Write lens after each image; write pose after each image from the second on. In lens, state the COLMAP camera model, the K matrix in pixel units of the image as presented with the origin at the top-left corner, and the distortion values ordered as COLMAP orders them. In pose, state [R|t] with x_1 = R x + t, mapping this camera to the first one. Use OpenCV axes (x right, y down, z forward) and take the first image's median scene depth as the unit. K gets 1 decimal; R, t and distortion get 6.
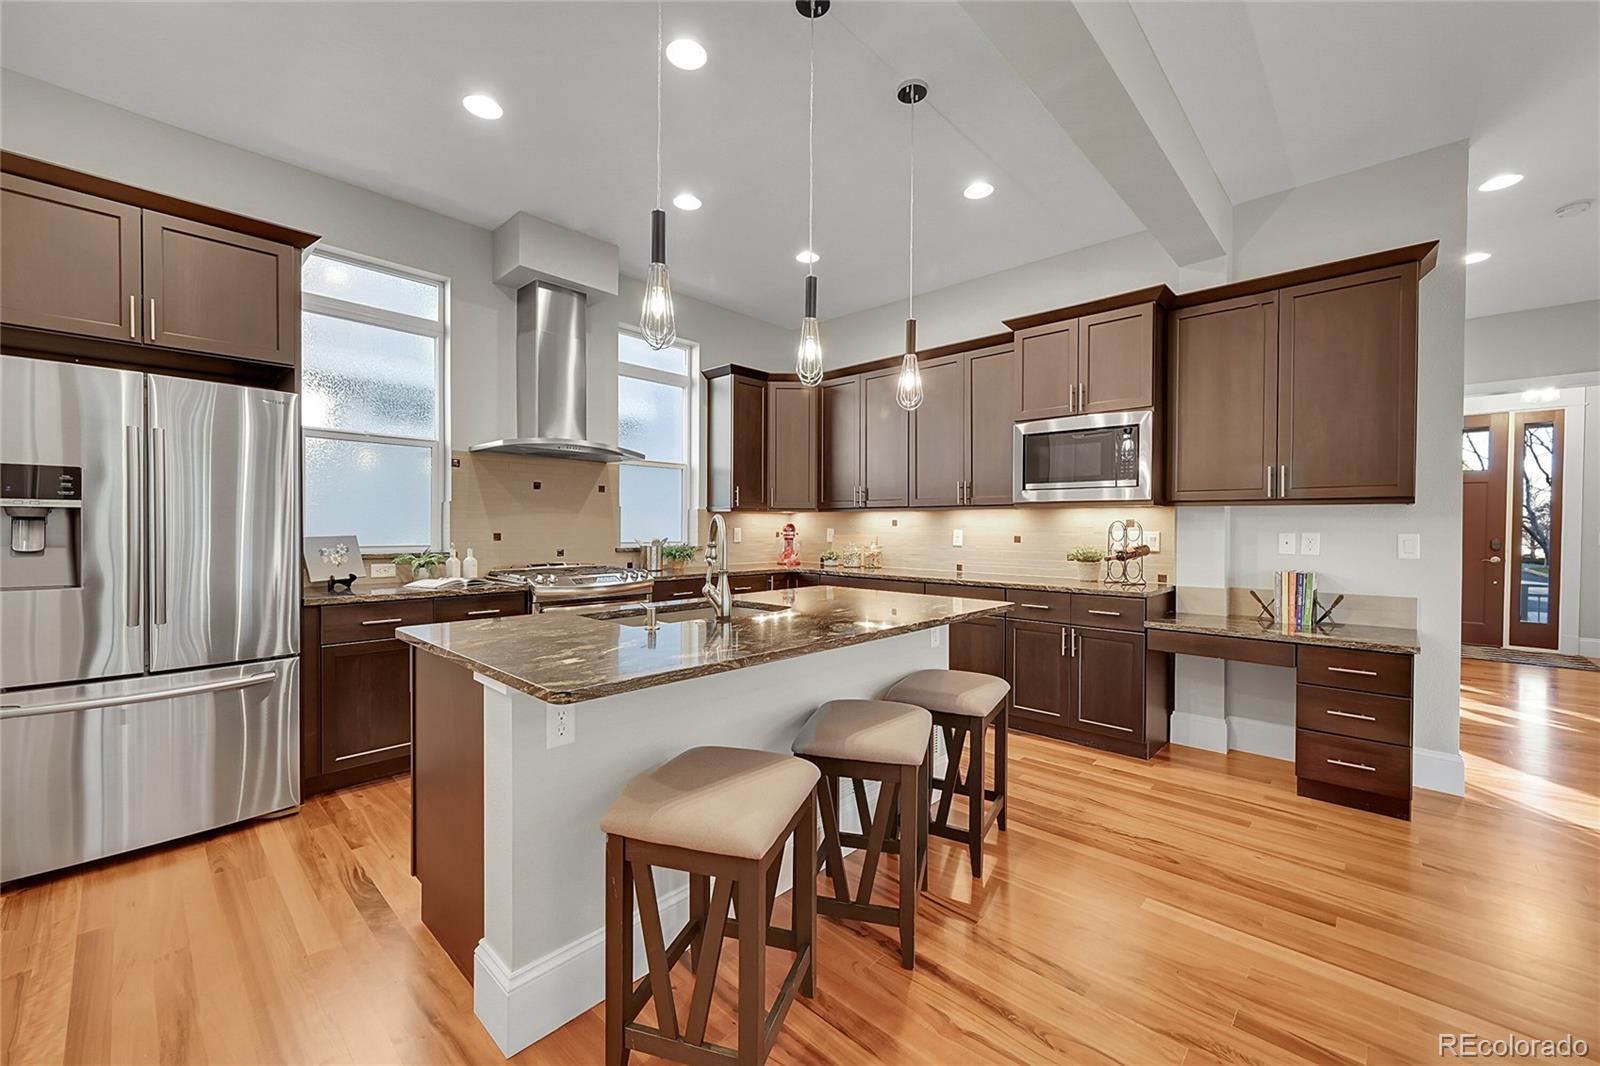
lens RADIAL K [[633.7, 0, 796.0], [0, 633.7, 532.3], [0, 0, 1]] dist [-0.001914, 0.000311]
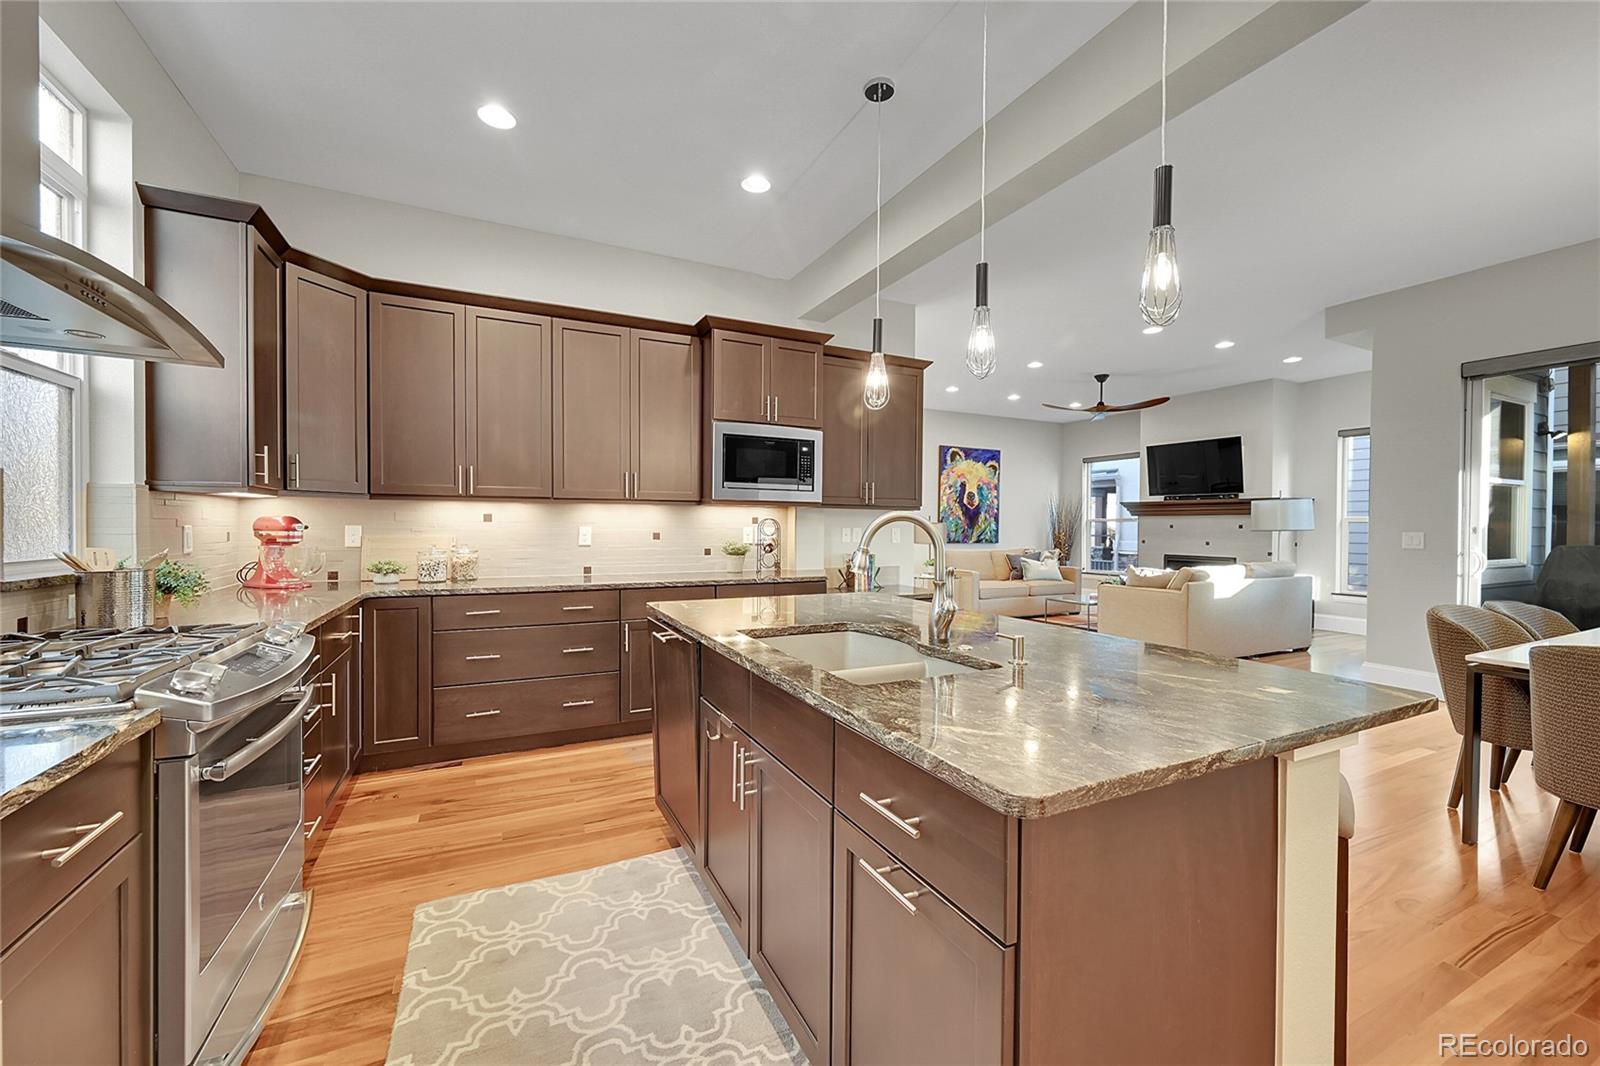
lens RADIAL K [[633.7, 0, 795.6], [0, 633.7, 529.1], [0, 0, 1]] dist [-0.001914, 0.000311]
pose [[0.352039, -0.009444, 0.935938, -0.513514], [0.004306, 0.999955, 0.008470, -0.007470], [-0.935975, 0.001049, 0.352064, 0.488910]]
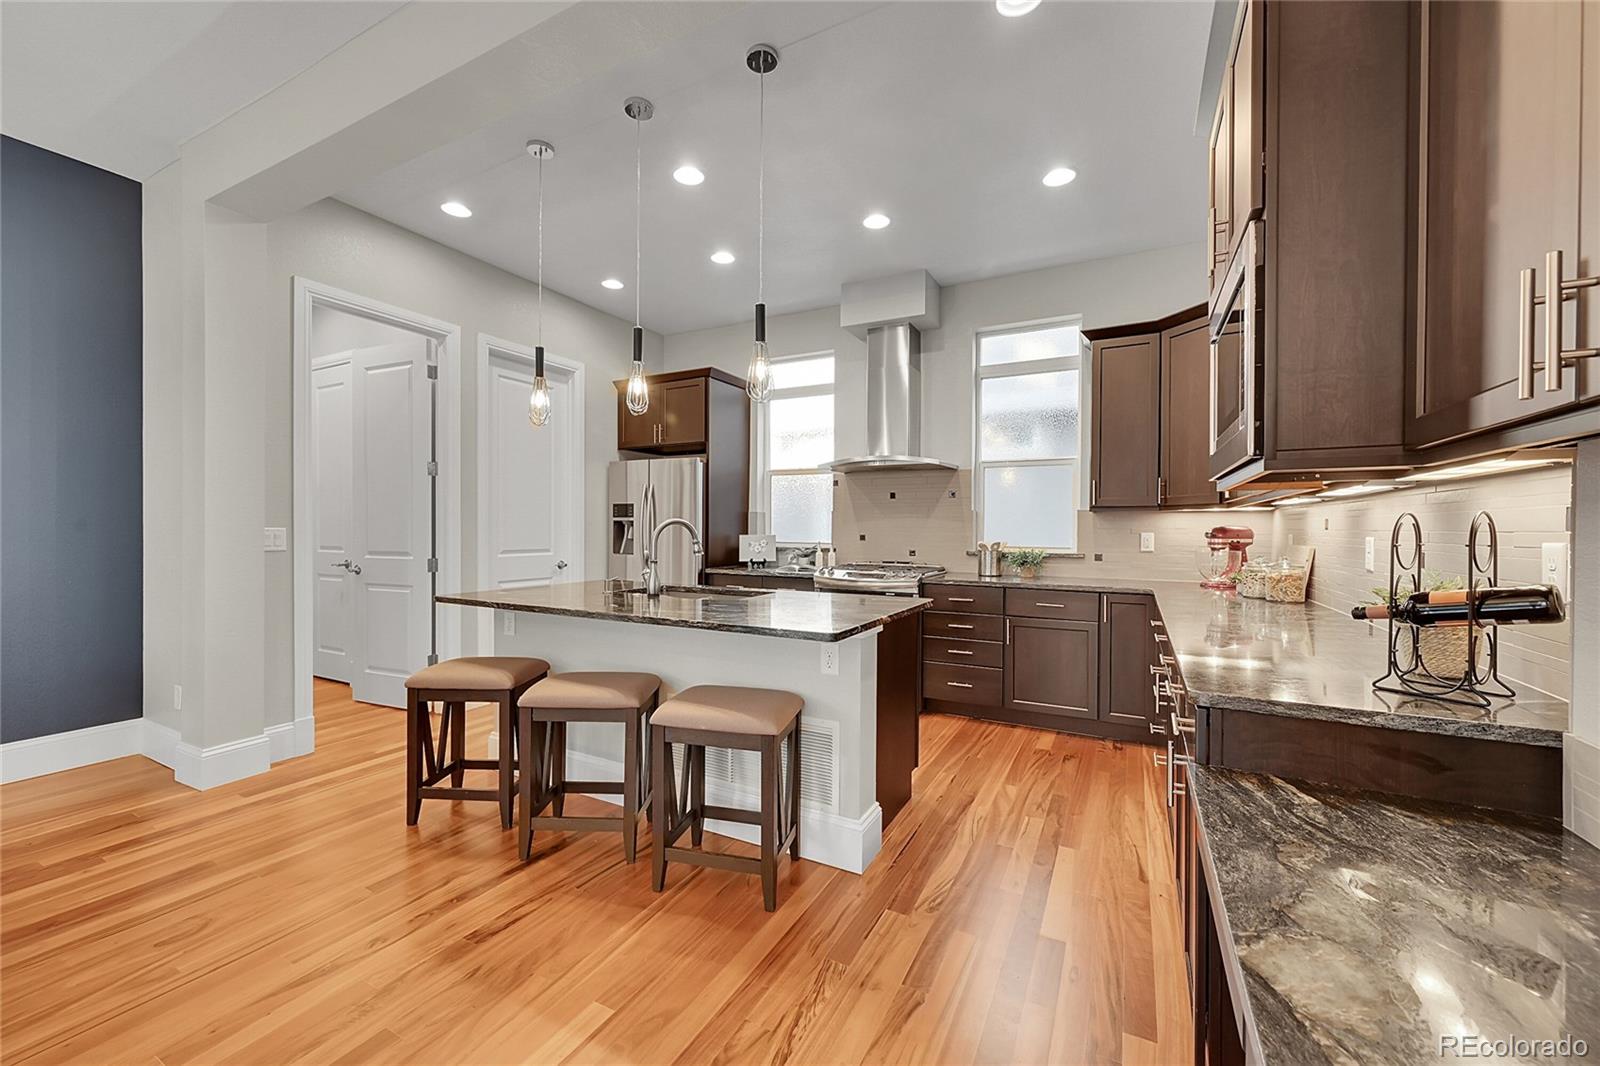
lens RADIAL K [[633.7, 0, 797.0], [0, 633.7, 529.3], [0, 0, 1]] dist [-0.001914, 0.000311]
pose [[0.255531, -0.001031, -0.966800, 0.694922], [-0.015179, 0.999872, -0.005078, -0.001145], [0.966682, 0.015973, 0.255483, 0.520398]]
